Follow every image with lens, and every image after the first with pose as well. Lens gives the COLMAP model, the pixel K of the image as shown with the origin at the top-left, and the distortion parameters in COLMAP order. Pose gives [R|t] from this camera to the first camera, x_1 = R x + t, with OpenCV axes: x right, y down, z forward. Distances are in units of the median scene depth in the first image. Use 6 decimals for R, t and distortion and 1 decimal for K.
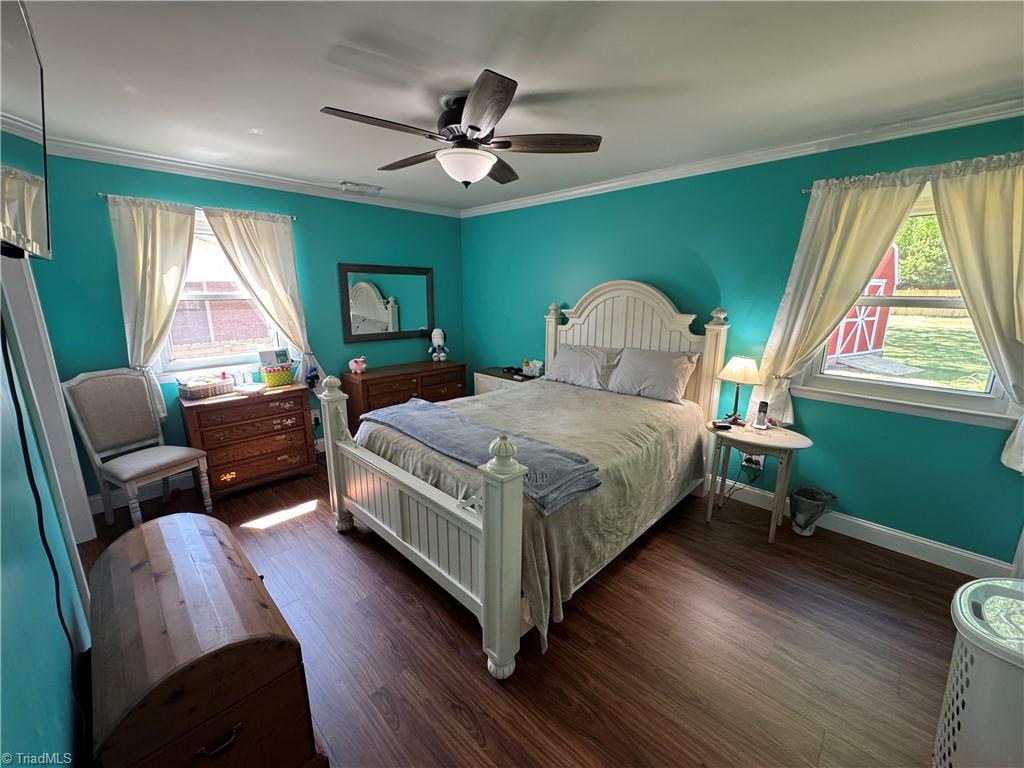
lens RADIAL K [[410.2, 0, 510.7], [0, 410.2, 385.1], [0, 0, 1]] dist [-0.003581, 0.000459]
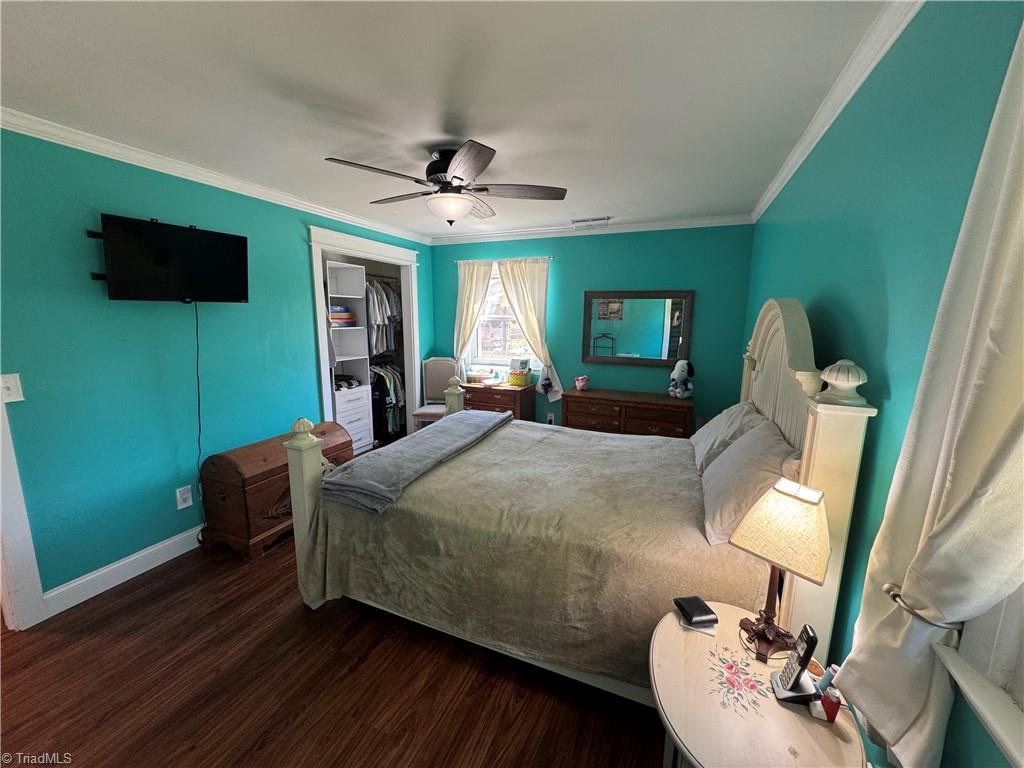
lens RADIAL K [[410.2, 0, 509.7], [0, 410.2, 382.8], [0, 0, 1]] dist [-0.003581, 0.000459]
pose [[0.359258, 0.156450, -0.920031, 0.693297], [-0.216056, 0.973008, 0.081092, -0.118502], [0.907884, 0.169645, 0.383363, 0.507004]]
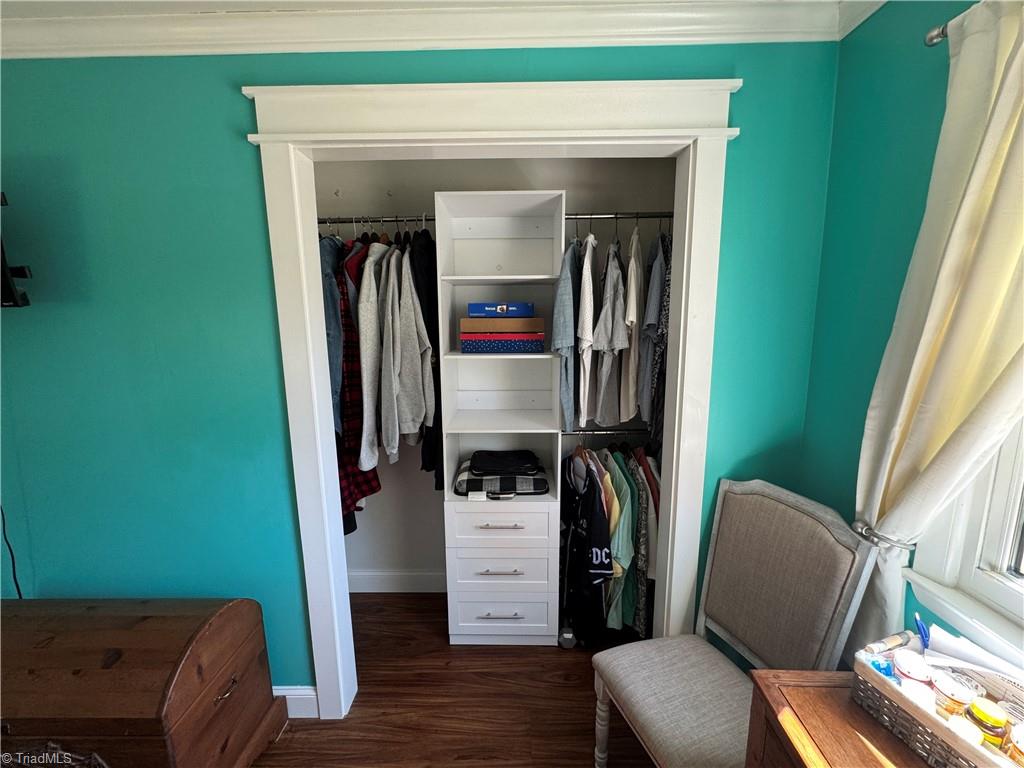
lens RADIAL K [[410.2, 0, 515.9], [0, 410.2, 385.4], [0, 0, 1]] dist [-0.003581, 0.000459]
pose [[-0.730347, 0.116342, -0.673096, -0.410245], [-0.145727, 0.936166, 0.319933, -0.211006], [0.667351, 0.331750, -0.666772, 0.902632]]
